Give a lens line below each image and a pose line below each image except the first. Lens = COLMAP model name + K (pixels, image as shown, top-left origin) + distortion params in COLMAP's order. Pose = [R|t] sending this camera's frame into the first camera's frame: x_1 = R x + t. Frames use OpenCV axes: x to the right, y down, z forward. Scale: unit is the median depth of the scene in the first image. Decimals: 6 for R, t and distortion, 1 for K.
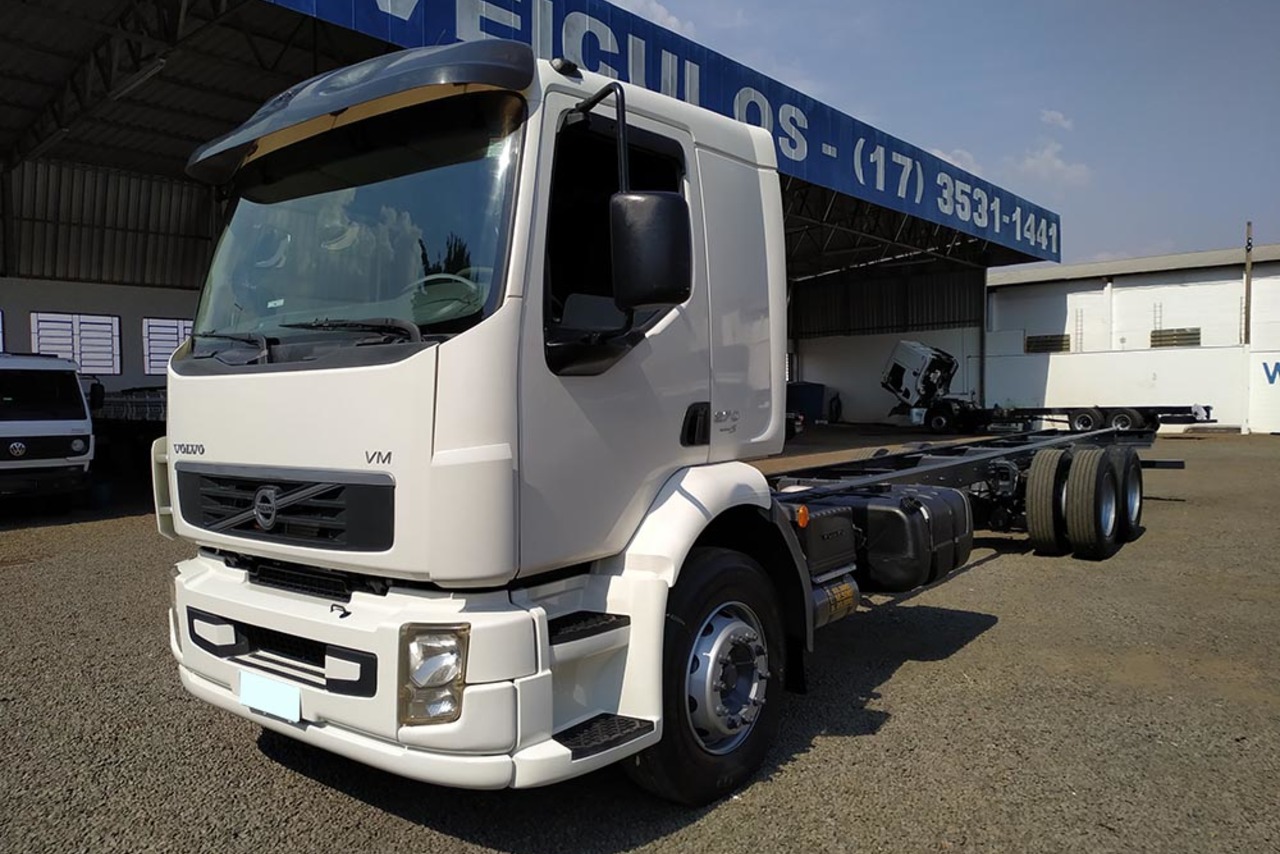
lens RADIAL K [[885.2, 0, 668.4], [0, 885.2, 439.5], [0, 0, 1]] dist [0.036302, -0.100866]
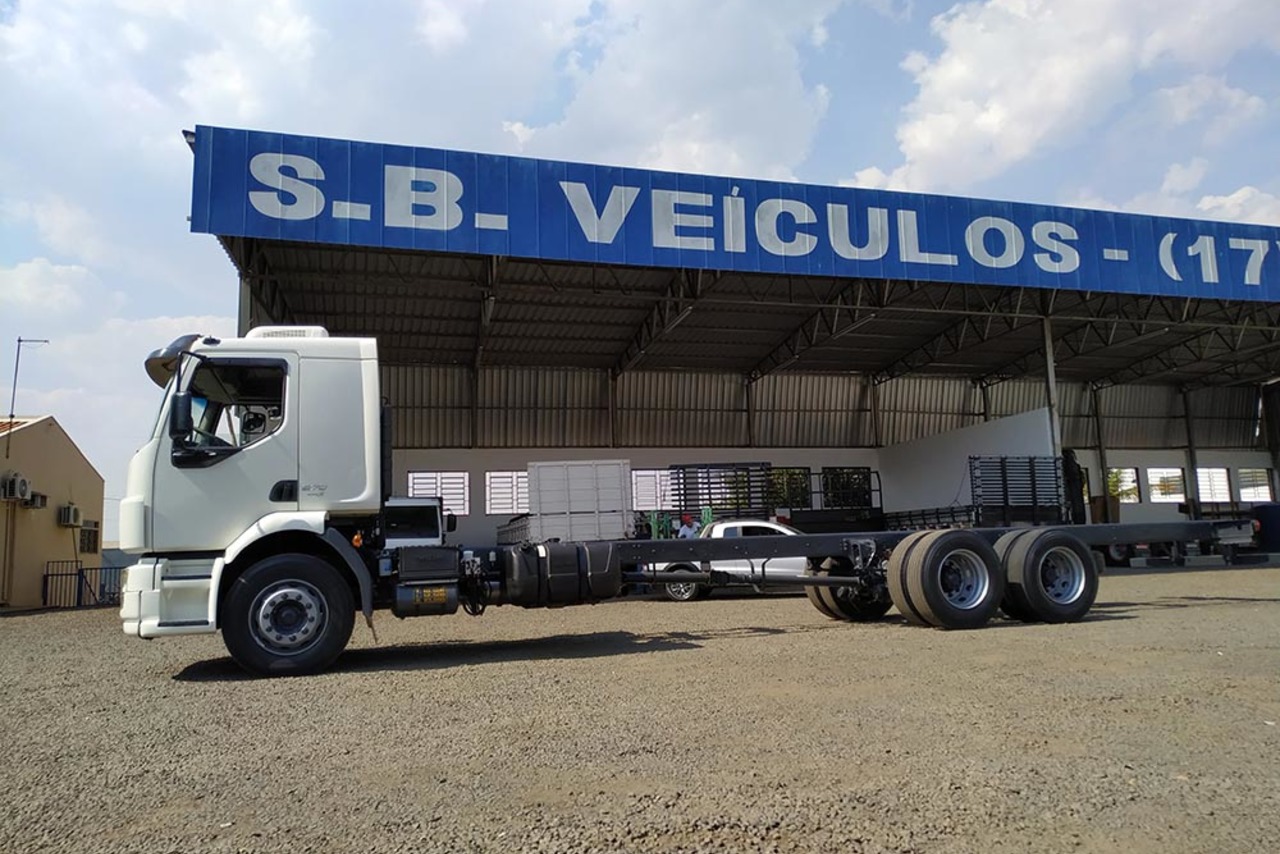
lens RADIAL K [[885.2, 0, 668.4], [0, 885.2, 439.5], [0, 0, 1]] dist [0.036302, -0.100866]
pose [[0.859208, -0.086587, -0.504247, 1.722383], [0.005262, 0.987018, -0.160521, 0.186723], [0.511600, 0.135268, 0.848510, -0.289570]]
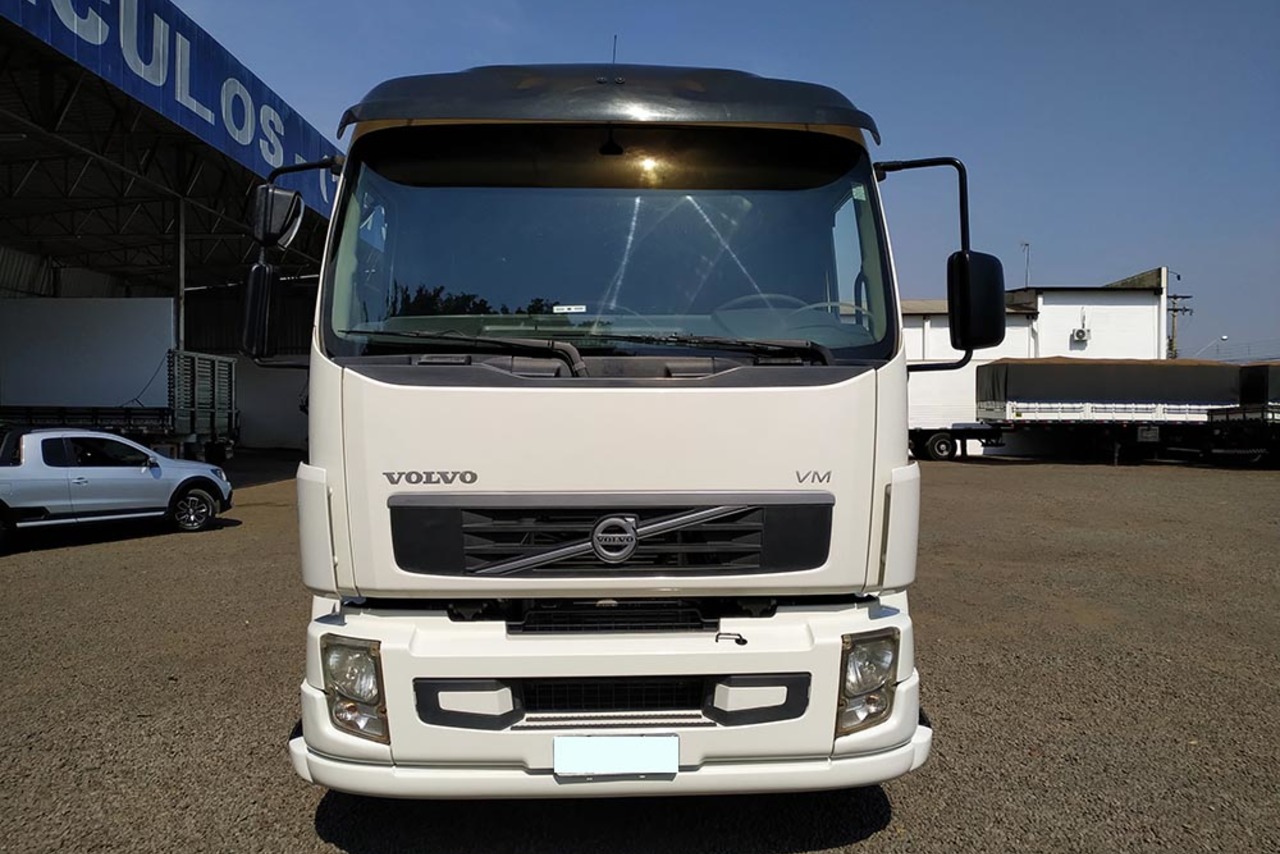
lens RADIAL K [[888.0, 0, 640.0], [0, 888.0, 427.0], [0, 0, 1]] dist [0.008422, 0.002839]
pose [[0.784747, 0.011701, 0.619706, -0.906148], [0.014473, 0.999203, -0.037194, -0.001695], [-0.619648, 0.038157, 0.783952, 0.258576]]
